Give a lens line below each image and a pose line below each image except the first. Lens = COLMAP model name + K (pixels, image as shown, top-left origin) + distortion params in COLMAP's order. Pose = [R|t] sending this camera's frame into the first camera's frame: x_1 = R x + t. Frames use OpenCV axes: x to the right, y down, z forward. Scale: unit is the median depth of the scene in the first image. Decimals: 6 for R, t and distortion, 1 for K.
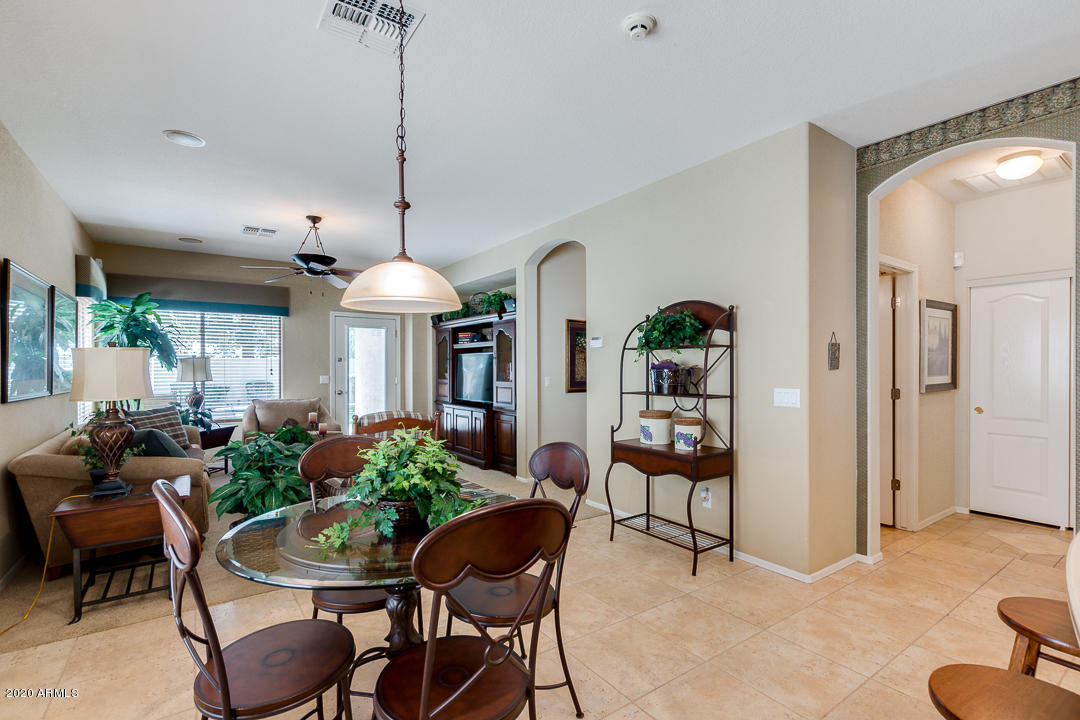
lens RADIAL K [[492.5, 0, 540.0], [0, 492.5, 360.0], [0, 0, 1]] dist [0.000821, 0.000136]
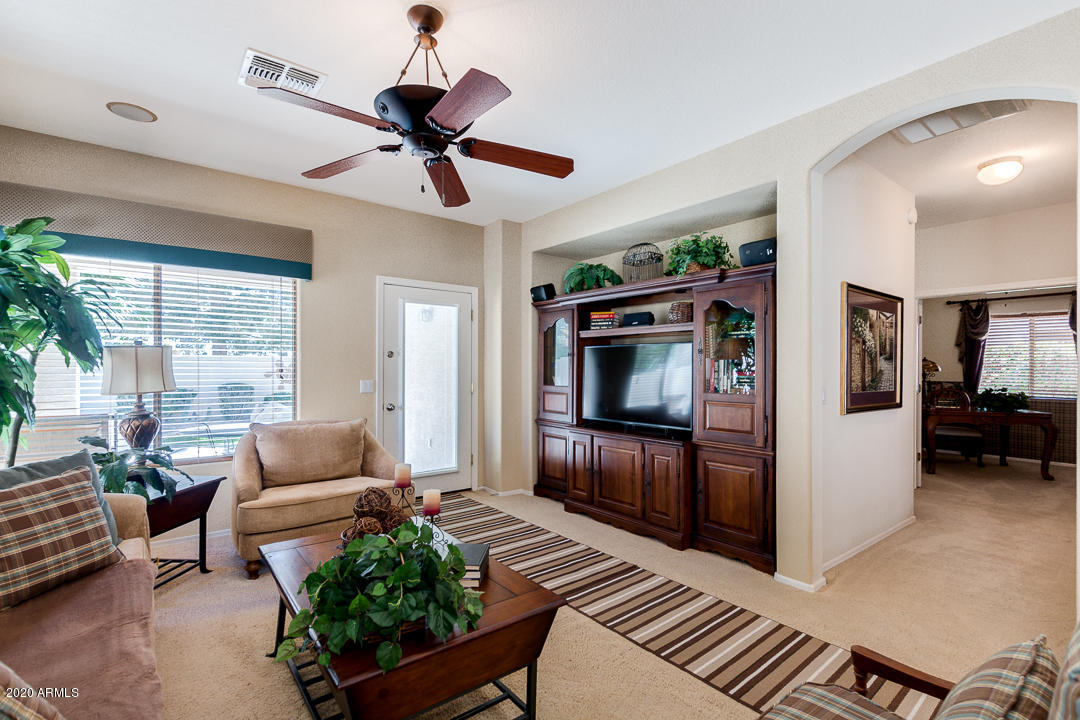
lens RADIAL K [[485.3, 0, 540.0], [0, 485.3, 360.0], [0, 0, 1]] dist [0.000554, 0.000167]
pose [[0.998186, 0.004941, 0.060001, -0.309431], [-0.004830, 0.999986, -0.001984, 0.008130], [-0.060010, 0.001691, 0.998196, 0.460940]]
